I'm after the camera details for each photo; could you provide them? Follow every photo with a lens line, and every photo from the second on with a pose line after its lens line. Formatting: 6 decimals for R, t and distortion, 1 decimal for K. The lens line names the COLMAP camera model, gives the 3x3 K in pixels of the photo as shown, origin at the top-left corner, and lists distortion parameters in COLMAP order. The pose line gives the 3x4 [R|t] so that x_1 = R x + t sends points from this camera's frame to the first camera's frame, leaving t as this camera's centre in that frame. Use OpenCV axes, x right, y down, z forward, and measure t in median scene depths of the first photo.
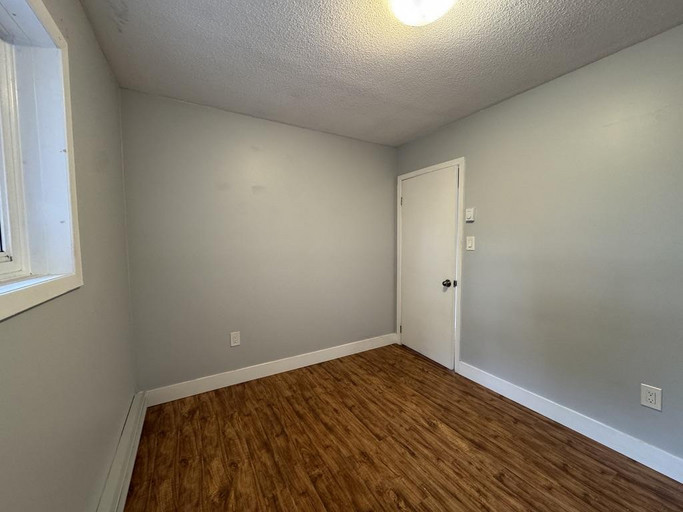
lens RADIAL K [[270.4, 0, 339.4], [0, 270.4, 254.4], [0, 0, 1]] dist [-0.001803, 0.000517]
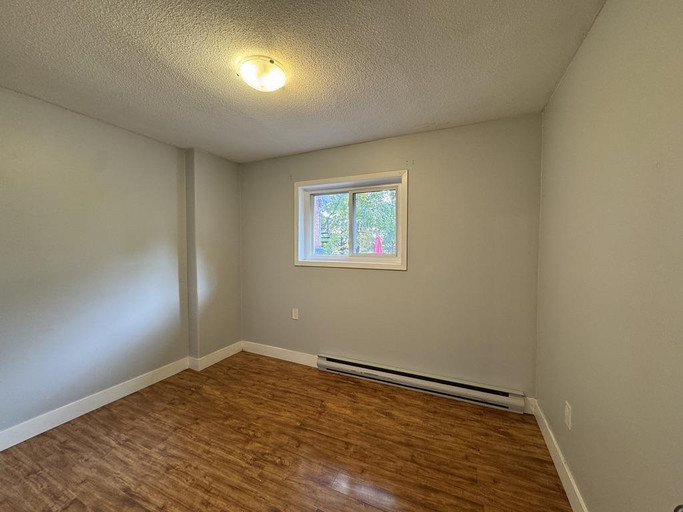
lens RADIAL K [[270.4, 0, 339.1], [0, 270.4, 255.1], [0, 0, 1]] dist [-0.001803, 0.000517]
pose [[-0.818843, 0.026914, -0.573386, 0.538698], [-0.029311, 0.995637, 0.088592, -0.125050], [0.573268, 0.089349, -0.814482, 1.628978]]
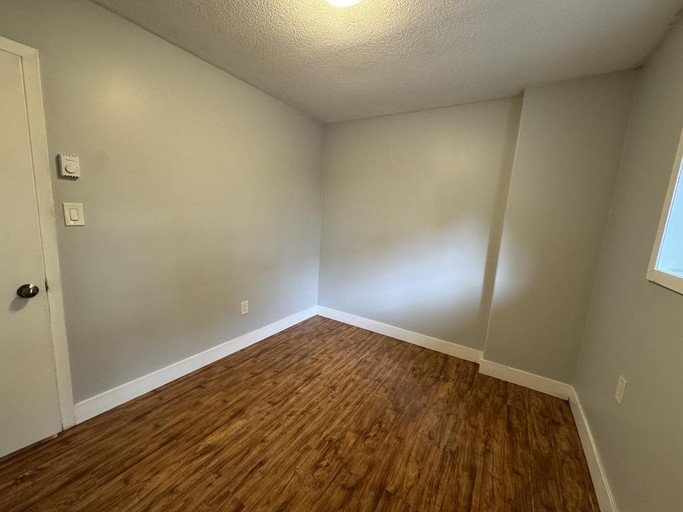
lens RADIAL K [[270.4, 0, 343.6], [0, 270.4, 255.6], [0, 0, 1]] dist [-0.001803, 0.000517]
pose [[-0.465513, -0.156333, 0.871124, -0.488072], [-0.001380, 0.984403, 0.175925, -0.079987], [-0.885040, 0.080693, -0.458468, 1.051386]]
